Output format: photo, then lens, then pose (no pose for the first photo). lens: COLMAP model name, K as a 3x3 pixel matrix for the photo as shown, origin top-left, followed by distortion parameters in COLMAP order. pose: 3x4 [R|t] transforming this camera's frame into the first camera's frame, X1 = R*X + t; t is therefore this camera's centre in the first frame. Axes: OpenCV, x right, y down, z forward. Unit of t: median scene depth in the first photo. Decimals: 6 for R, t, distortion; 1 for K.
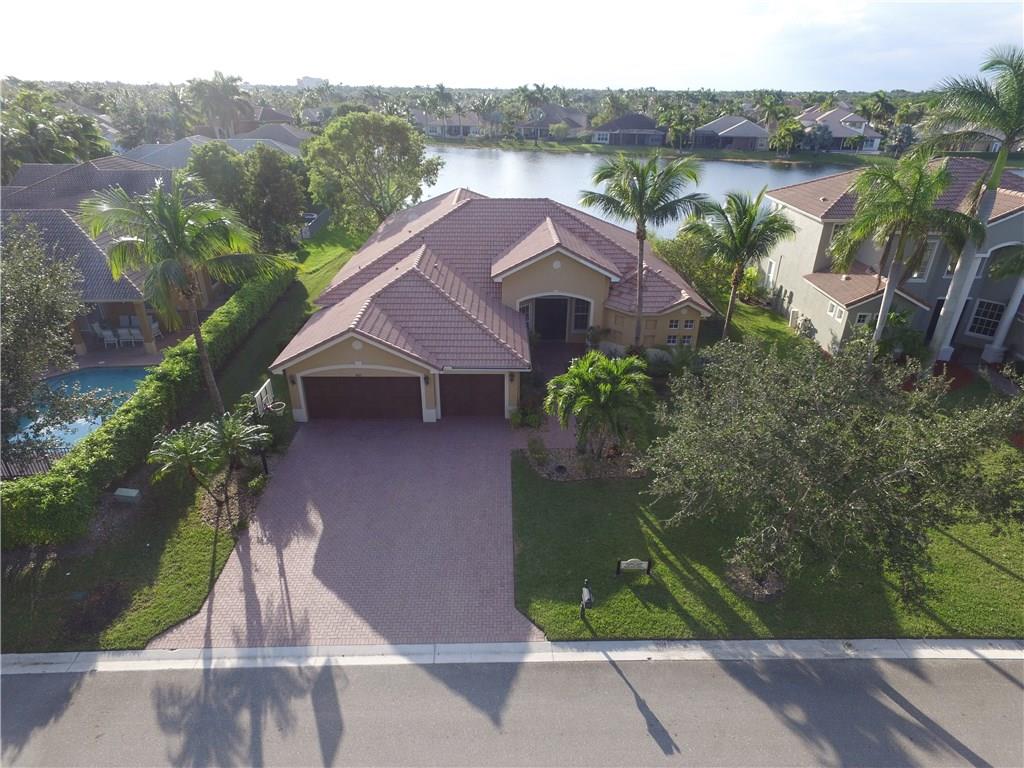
lens RADIAL K [[602.1, 0, 512.1], [0, 602.1, 383.3], [0, 0, 1]] dist [-0.019003, 0.019080]
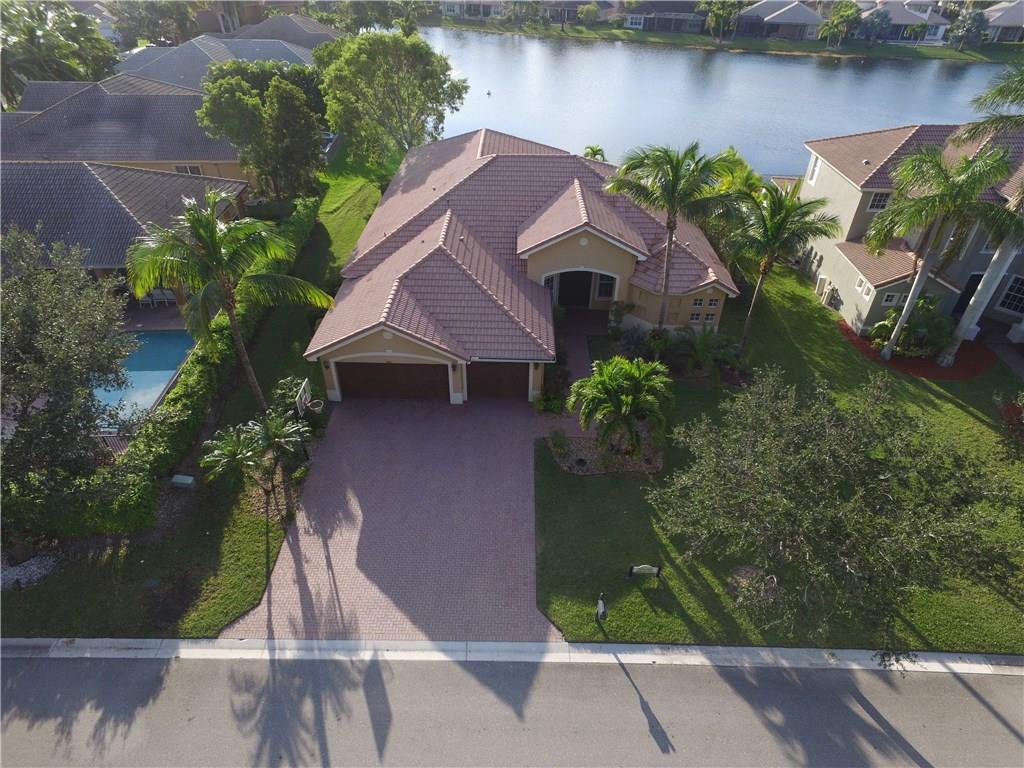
lens RADIAL K [[602.1, 0, 511.3], [0, 602.1, 384.9], [0, 0, 1]] dist [-0.019003, 0.019080]
pose [[0.999402, 0.023183, -0.025673, -0.017957], [-0.018178, 0.983424, 0.180410, -0.179528], [0.029430, -0.179835, 0.983256, -0.025520]]
